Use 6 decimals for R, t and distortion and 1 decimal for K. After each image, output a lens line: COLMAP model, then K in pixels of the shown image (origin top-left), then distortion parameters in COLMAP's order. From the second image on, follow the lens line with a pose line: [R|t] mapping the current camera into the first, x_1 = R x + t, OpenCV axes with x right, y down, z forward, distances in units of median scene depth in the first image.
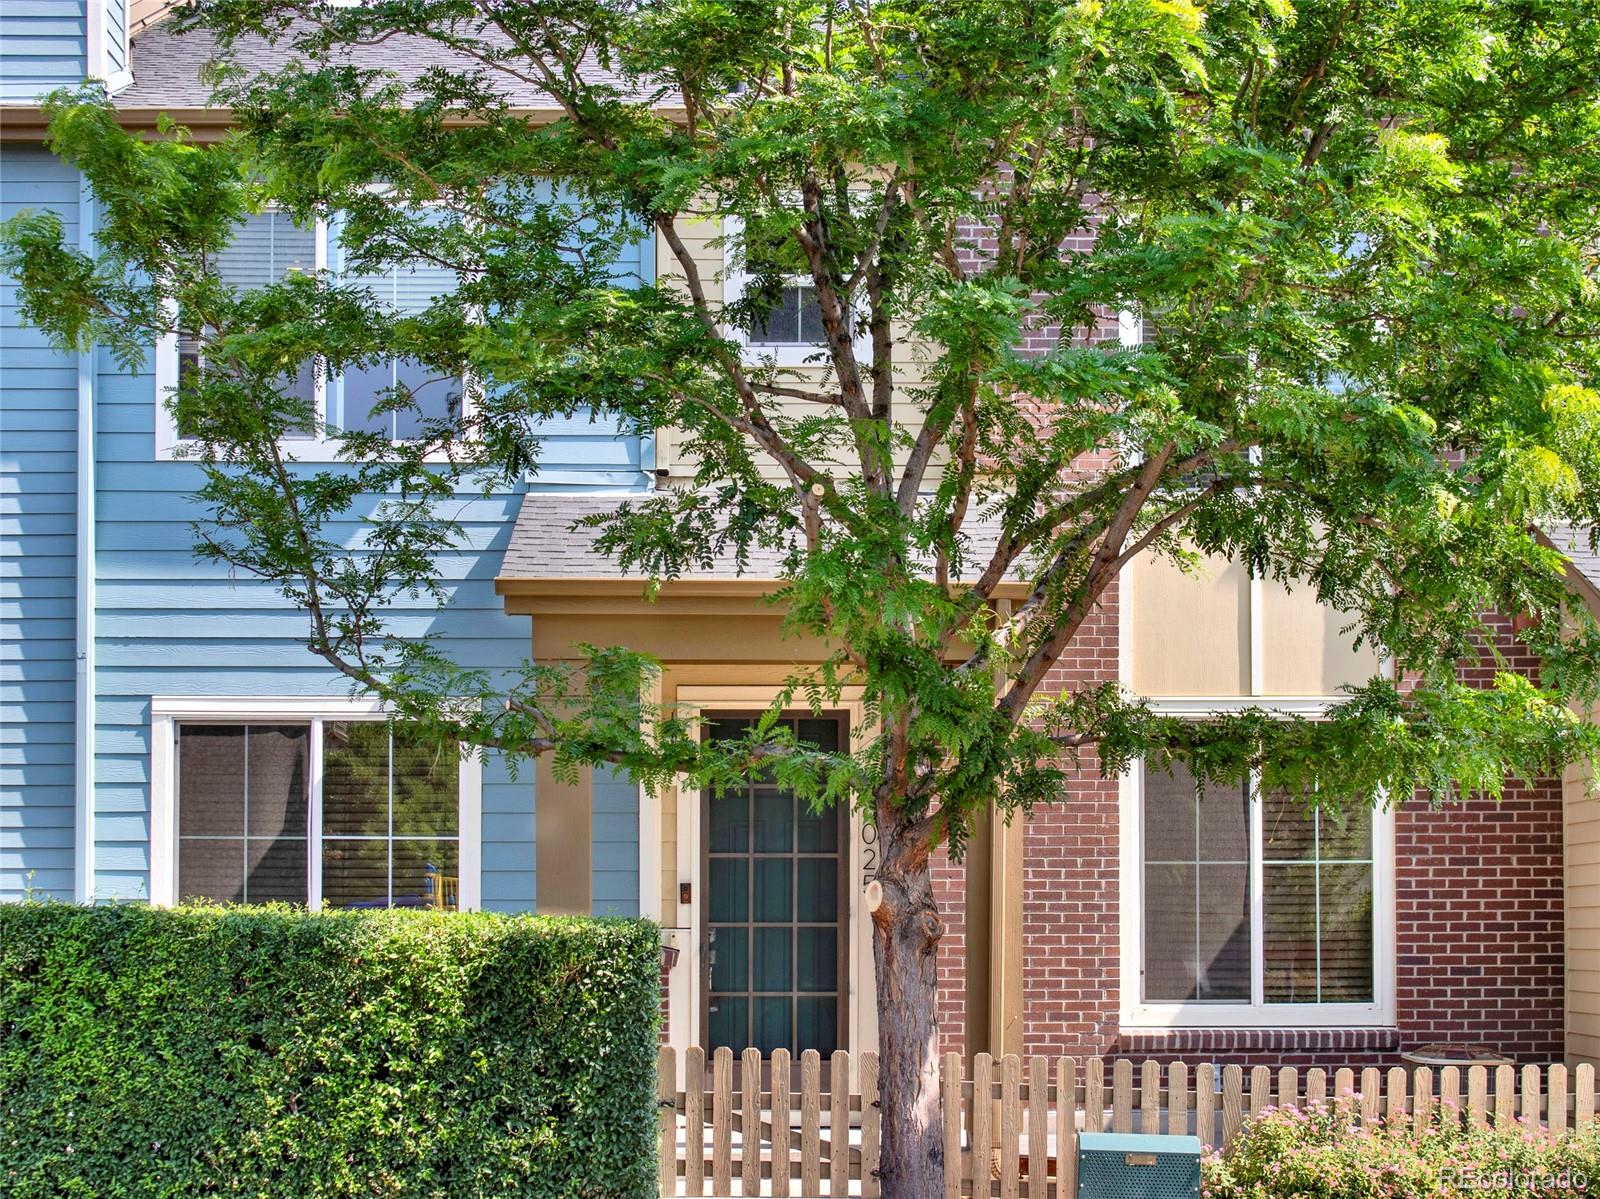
lens RADIAL K [[2743.9, 0, 800.0], [0, 2743.9, 599.5], [0, 0, 1]] dist [-0.051950, 0.058419]
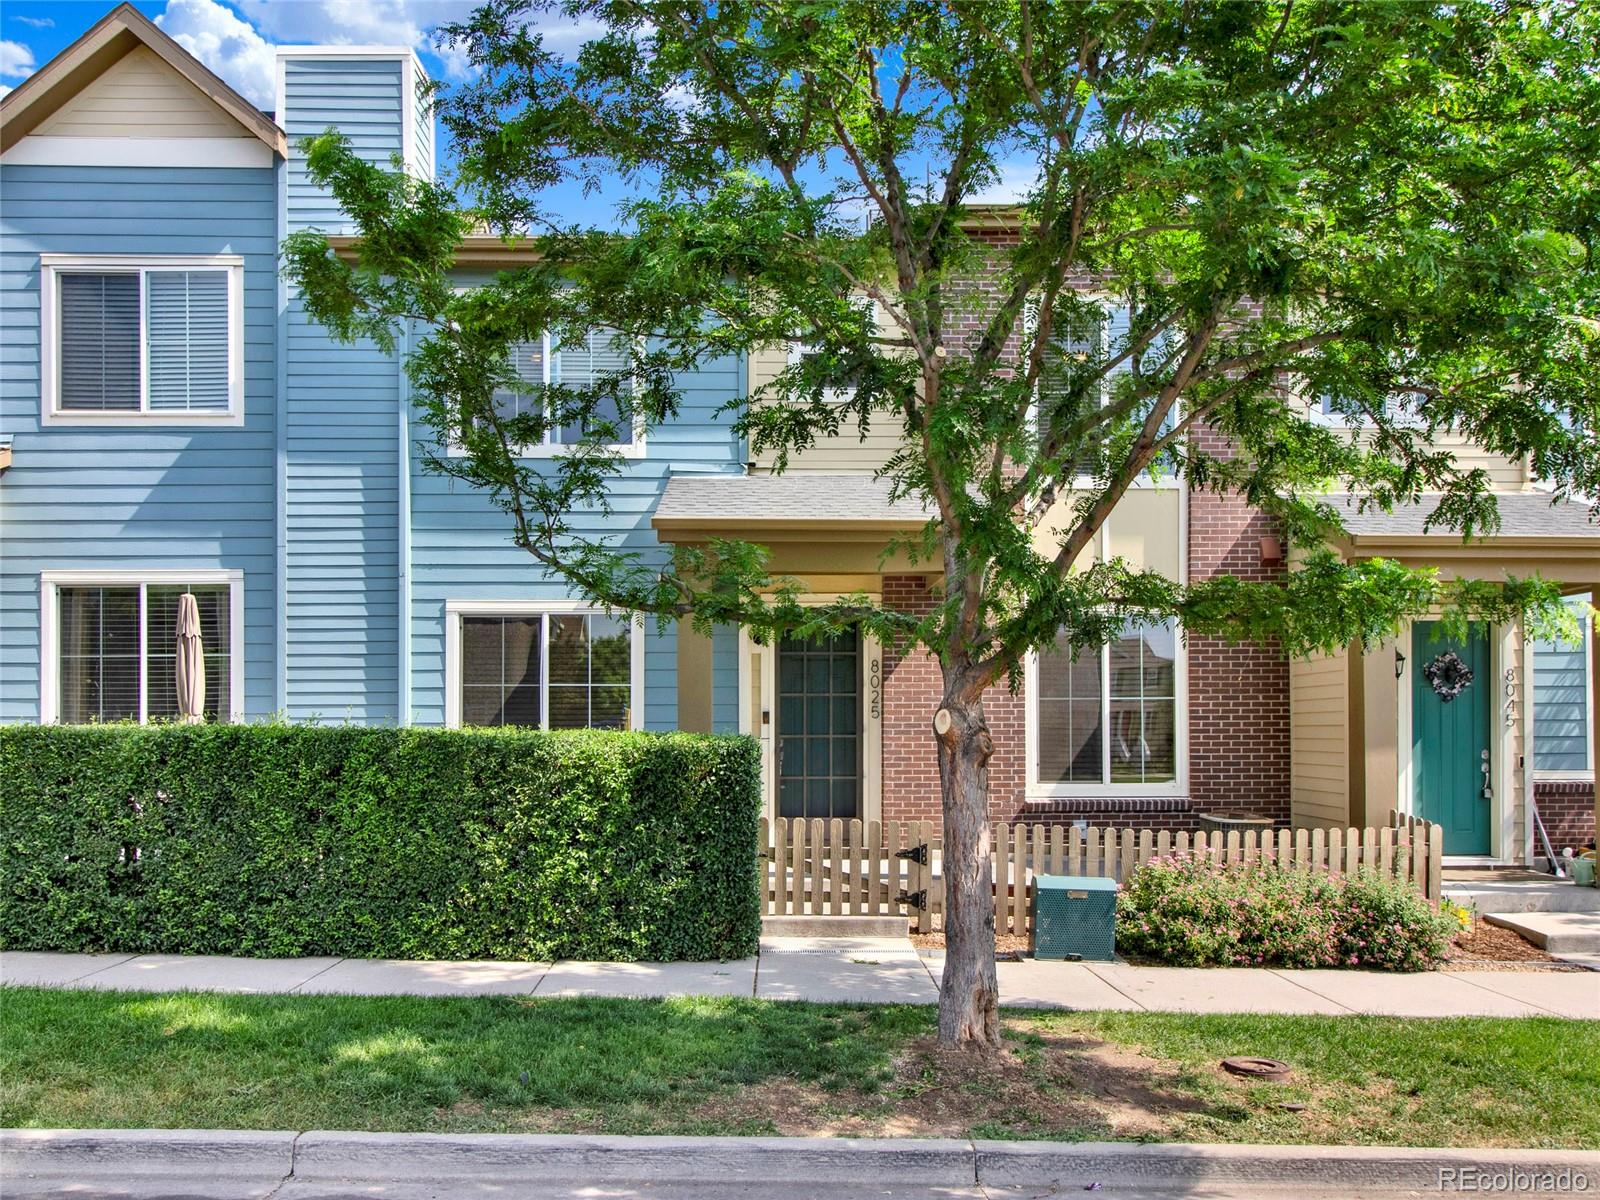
lens RADIAL K [[1085.4, 0, 741.3], [0, 1085.4, 571.0], [0, 0, 1]] dist [0.006519, 0.000469]
pose [[0.999478, -0.006822, -0.031579, -0.039809], [0.006023, 0.999661, -0.025325, 0.038623], [0.031741, 0.025122, 0.999180, 0.377001]]
